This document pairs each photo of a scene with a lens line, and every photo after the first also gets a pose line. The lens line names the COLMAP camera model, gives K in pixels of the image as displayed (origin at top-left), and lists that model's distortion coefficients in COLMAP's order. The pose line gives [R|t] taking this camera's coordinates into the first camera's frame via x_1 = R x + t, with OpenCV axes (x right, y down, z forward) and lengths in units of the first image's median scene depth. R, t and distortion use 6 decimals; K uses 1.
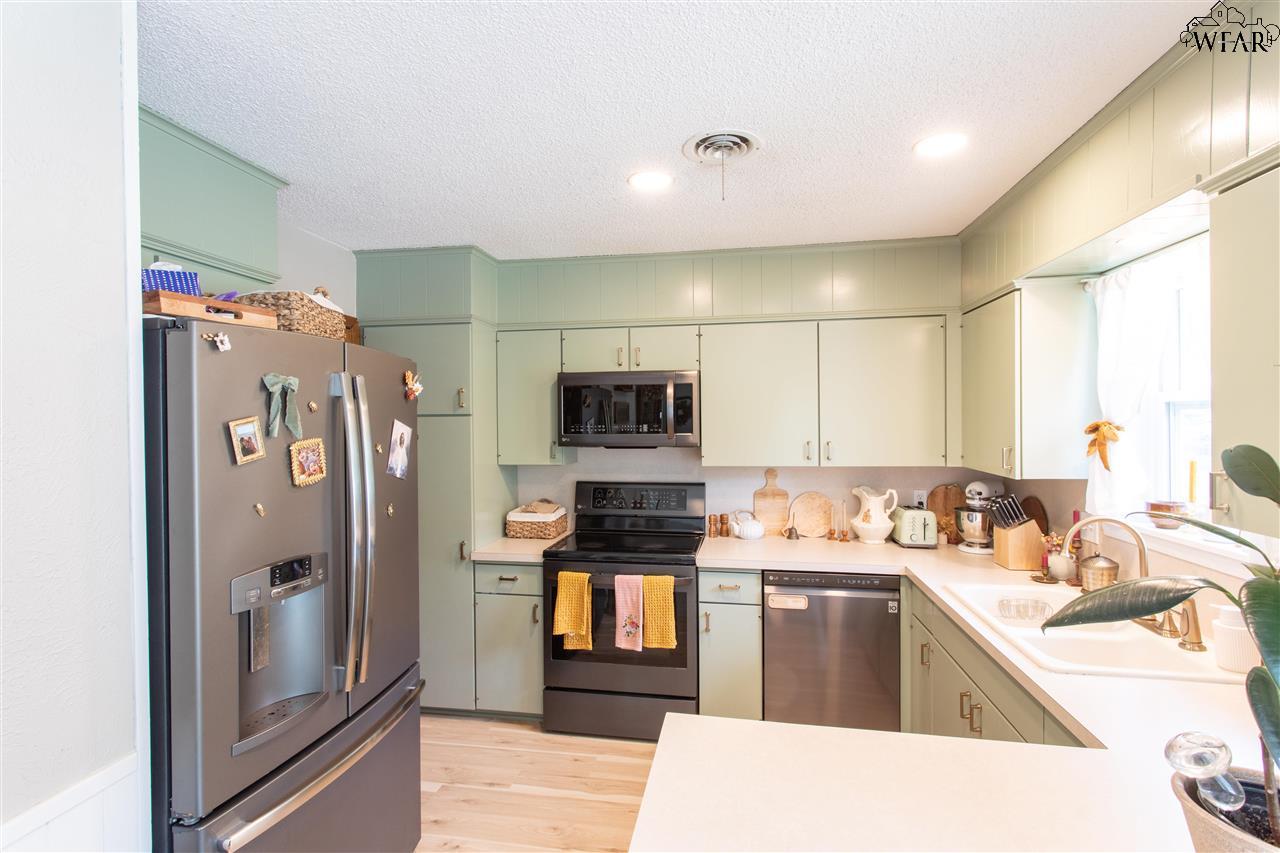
lens RADIAL K [[605.5, 0, 647.3], [0, 605.5, 427.7], [0, 0, 1]] dist [-0.000495, 0.002566]
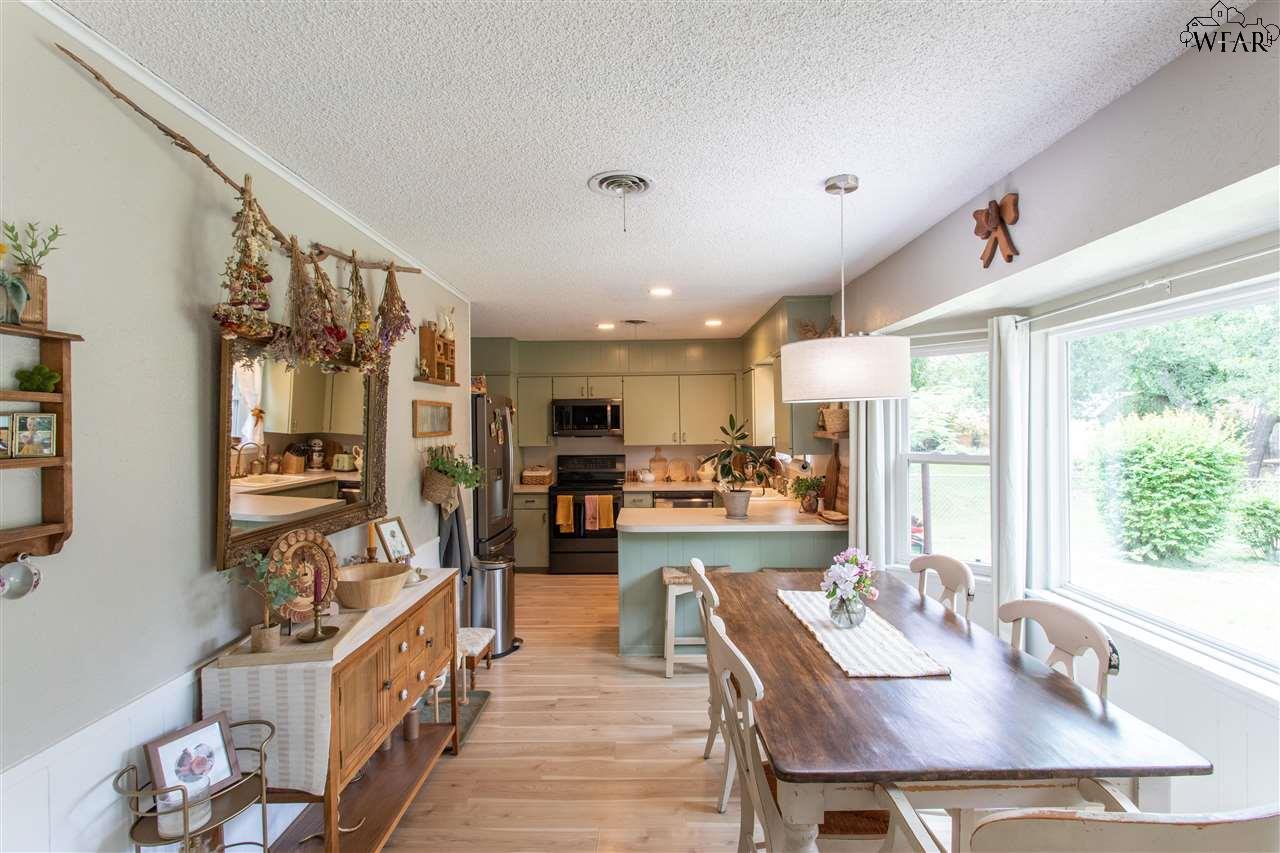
lens RADIAL K [[605.5, 0, 641.0], [0, 605.5, 426.3], [0, 0, 1]] dist [-0.000495, 0.002566]
pose [[0.988043, -0.005167, 0.154093, -0.167846], [0.007177, 0.999896, -0.012494, 0.025463], [-0.154012, 0.013451, 0.987977, -1.026669]]
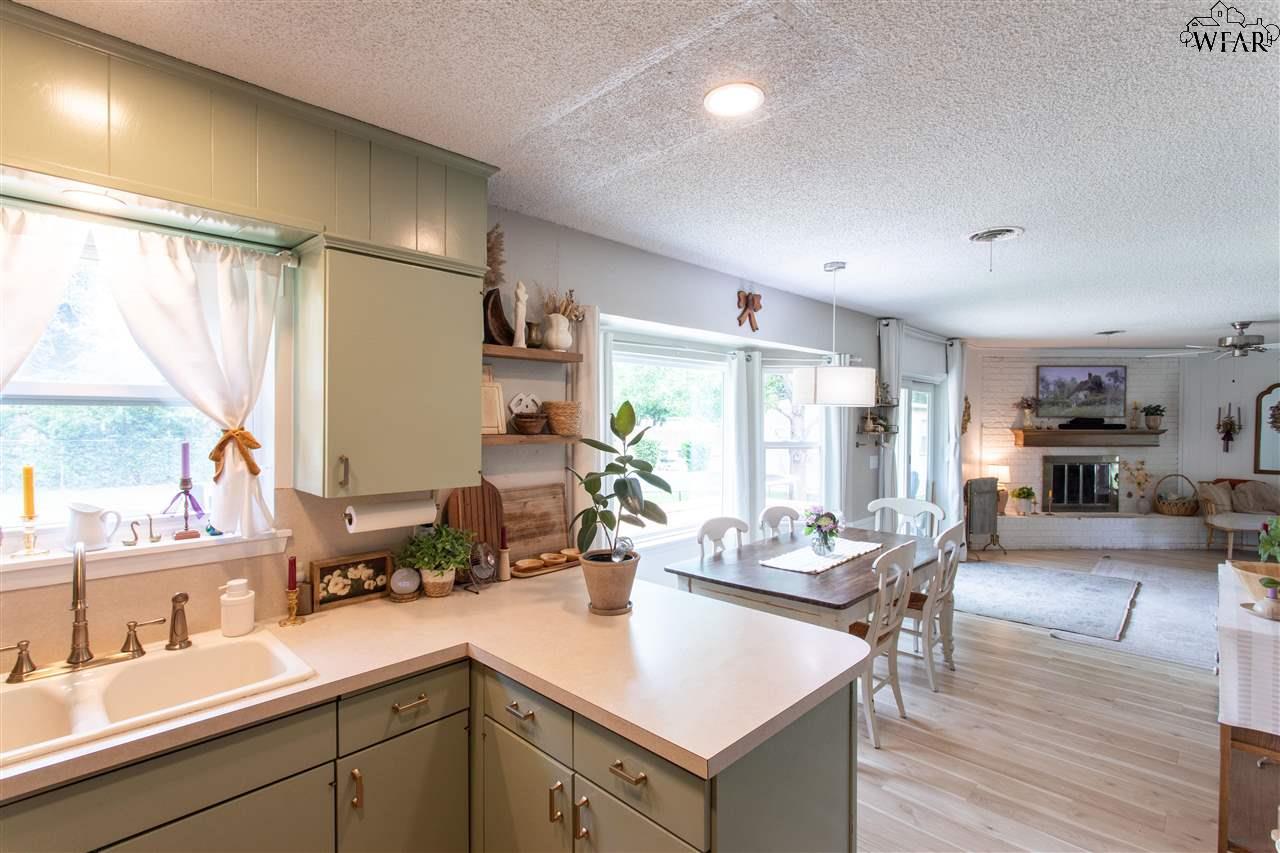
lens RADIAL K [[605.5, 0, 642.4], [0, 605.5, 427.6], [0, 0, 1]] dist [-0.000495, 0.002566]
pose [[-0.821933, -0.004732, 0.569565, -0.165720], [0.011695, 0.999614, 0.025181, -0.004063], [-0.569464, 0.027358, -0.821561, 0.731773]]
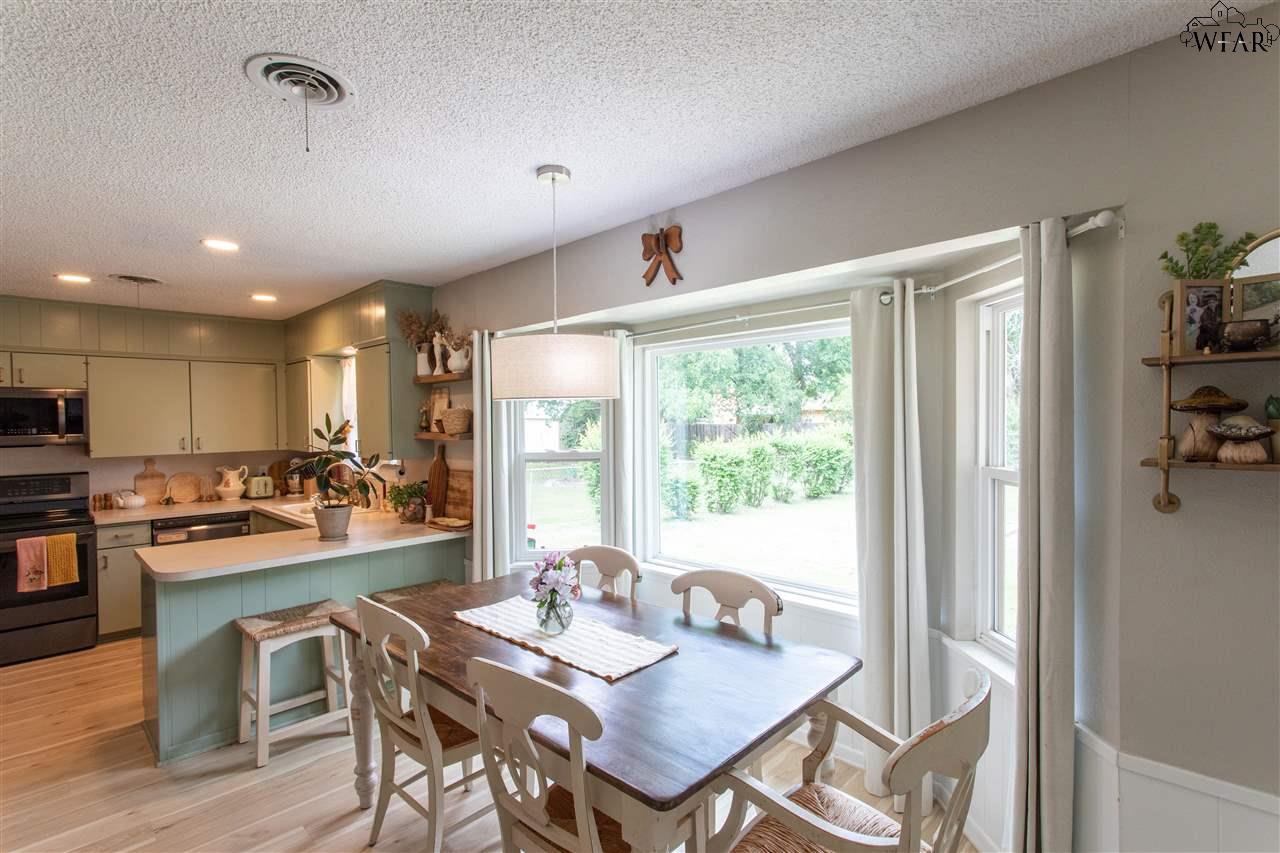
lens RADIAL K [[605.5, 0, 642.6], [0, 605.5, 426.8], [0, 0, 1]] dist [-0.000495, 0.002566]
pose [[0.570406, -0.009889, 0.821304, -0.330561], [0.021214, 0.999771, -0.002695, 0.023102], [-0.821089, 0.018960, 0.570485, -0.834448]]
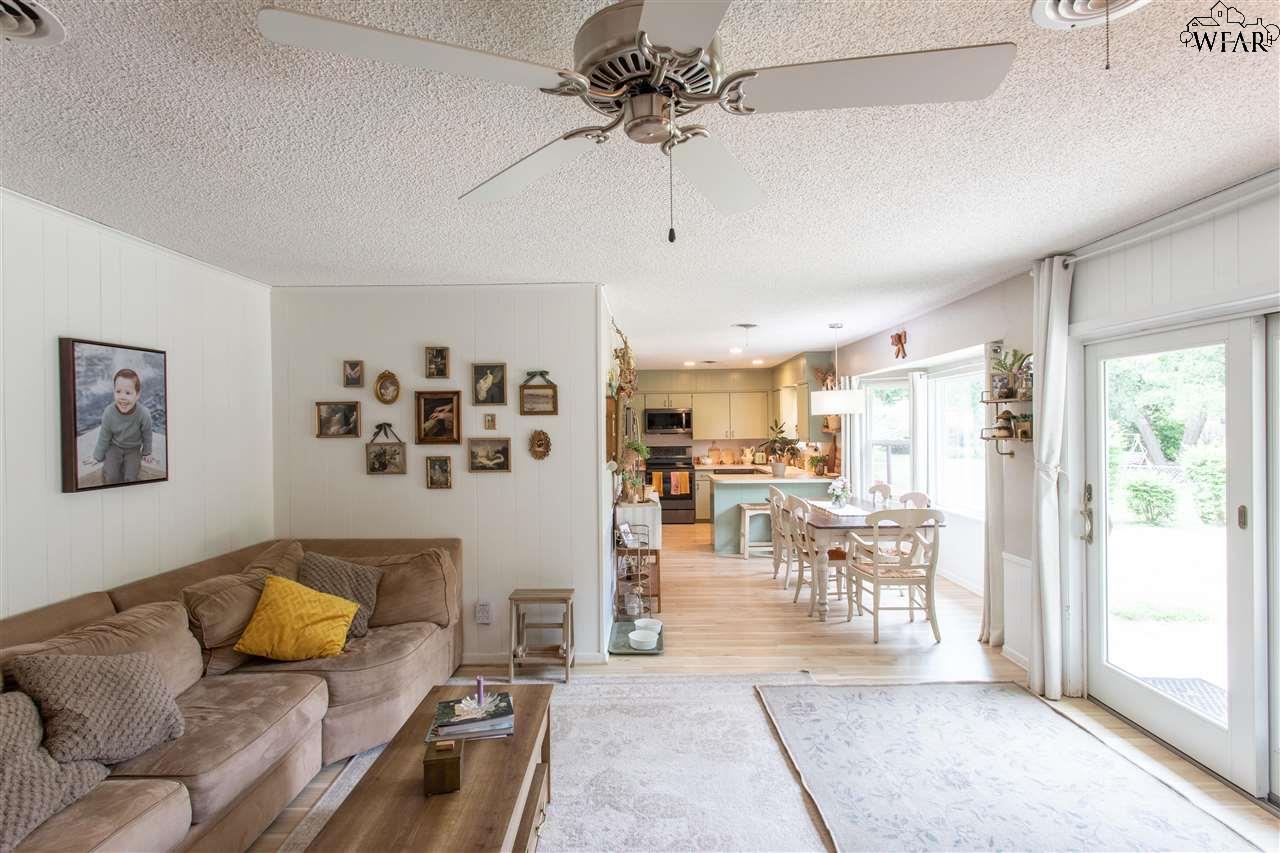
lens RADIAL K [[605.5, 0, 642.4], [0, 605.5, 427.9], [0, 0, 1]] dist [-0.000495, 0.002566]
pose [[0.987855, -0.006217, 0.155254, -0.635057], [0.008511, 0.999864, -0.014112, 0.046123], [-0.155145, 0.015262, 0.987774, -1.973007]]
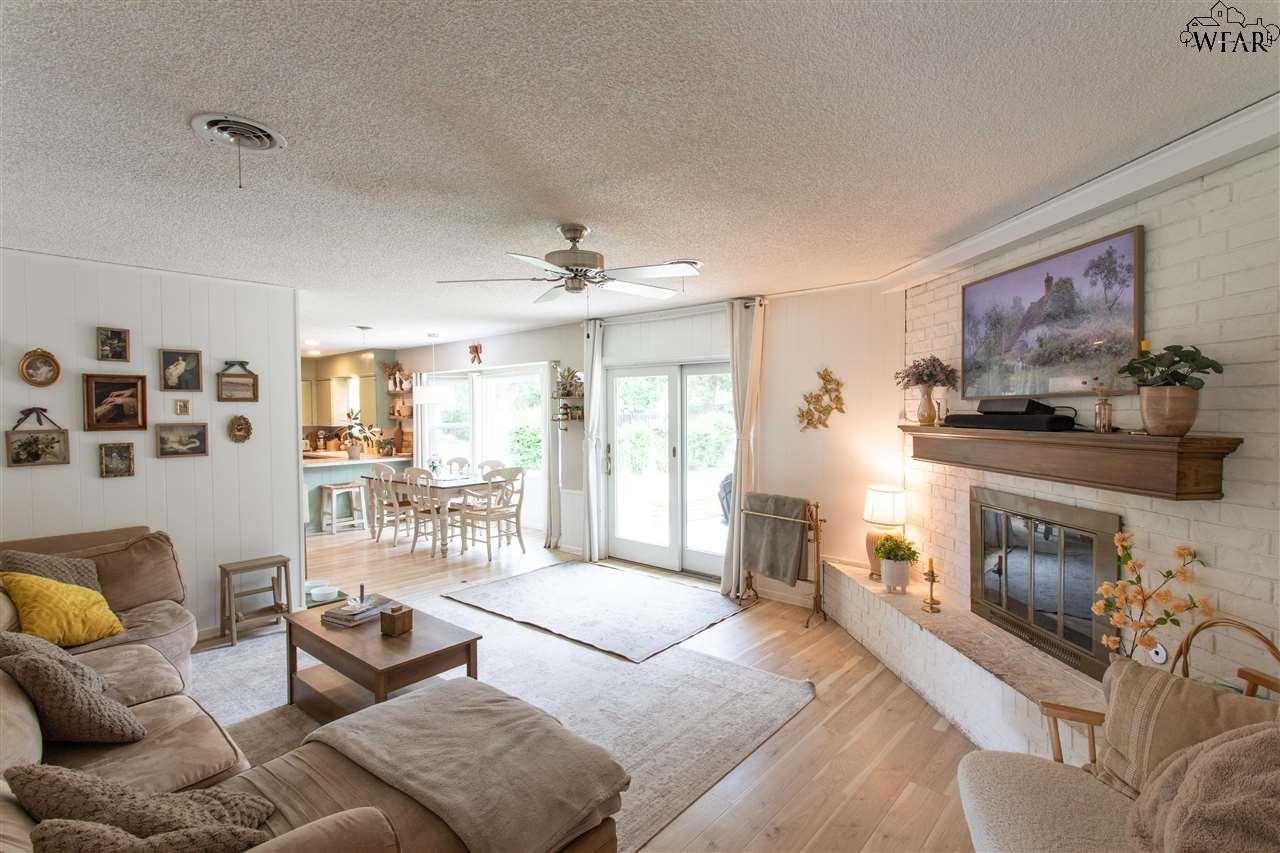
lens RADIAL K [[605.5, 0, 640.1], [0, 605.5, 426.2], [0, 0, 1]] dist [-0.000495, 0.002566]
pose [[0.529880, -0.021719, 0.847795, -1.304619], [0.019725, 0.999717, 0.013283, 0.054407], [-0.847843, 0.009684, 0.530158, -2.176999]]
